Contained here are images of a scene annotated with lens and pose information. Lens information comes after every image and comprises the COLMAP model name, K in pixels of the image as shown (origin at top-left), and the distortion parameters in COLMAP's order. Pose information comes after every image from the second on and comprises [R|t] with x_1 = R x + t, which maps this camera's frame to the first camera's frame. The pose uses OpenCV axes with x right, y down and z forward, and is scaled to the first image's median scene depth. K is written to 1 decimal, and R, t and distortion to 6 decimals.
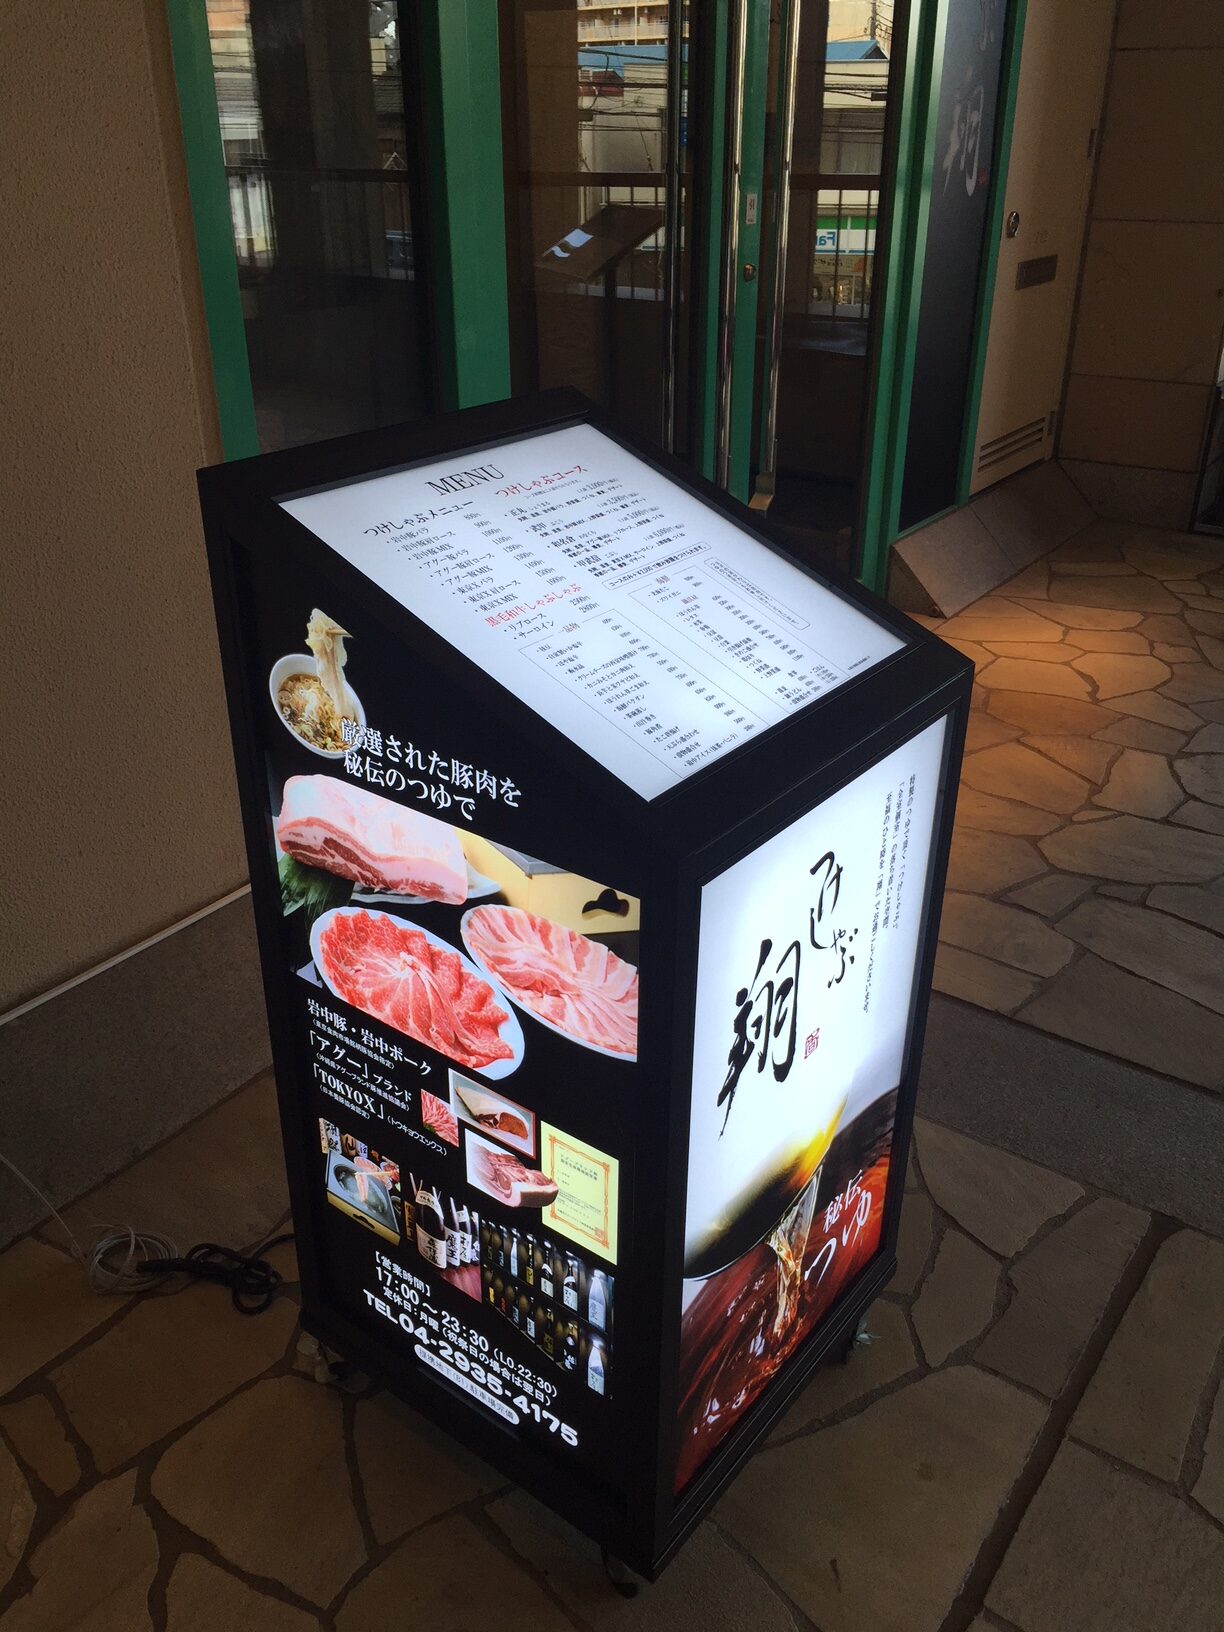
lens RADIAL K [[1367.5, 0, 616.6], [0, 1367.5, 820.1], [0, 0, 1]] dist [0.075614, -0.000516]
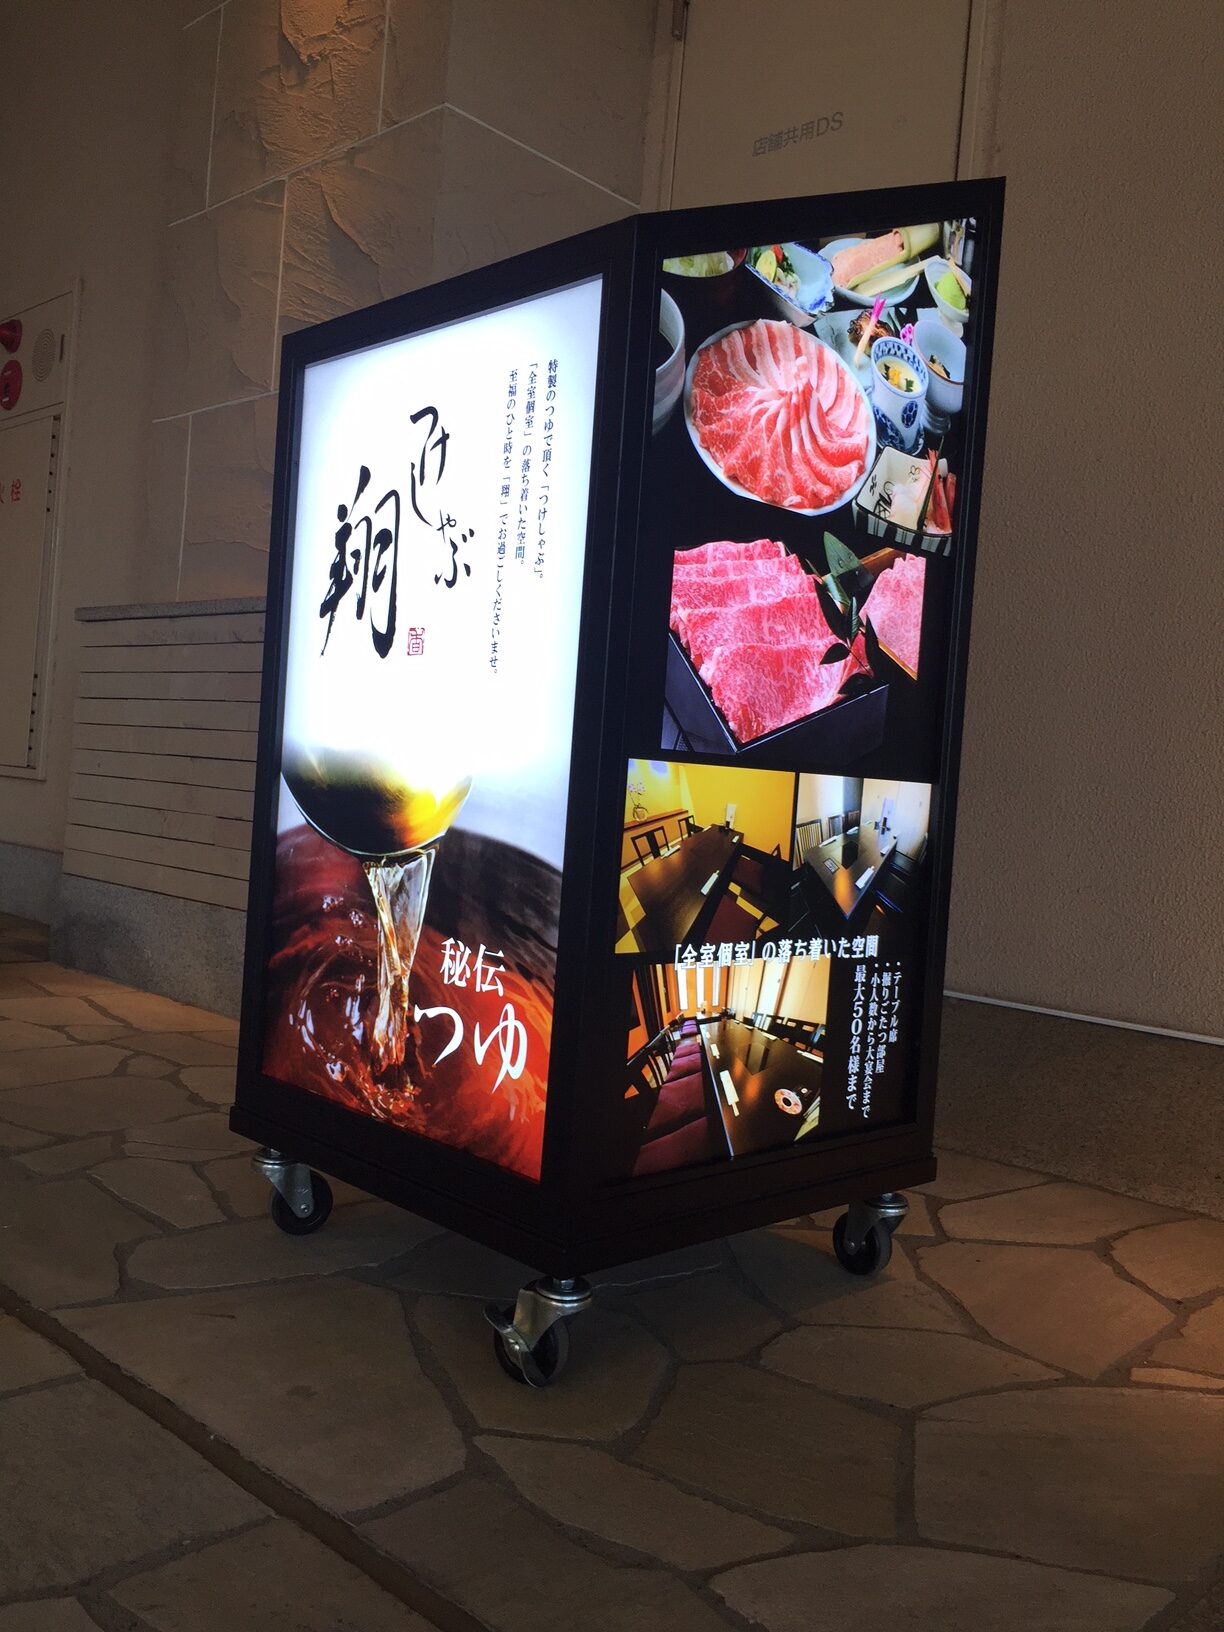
lens RADIAL K [[1367.5, 0, 620.7], [0, 1367.5, 810.0], [0, 0, 1]] dist [0.075614, -0.000516]
pose [[-0.129223, 0.007530, -0.991587, 1.118454], [-0.523208, 0.848931, 0.074631, 0.124140], [0.842351, 0.528451, -0.105761, 1.353923]]
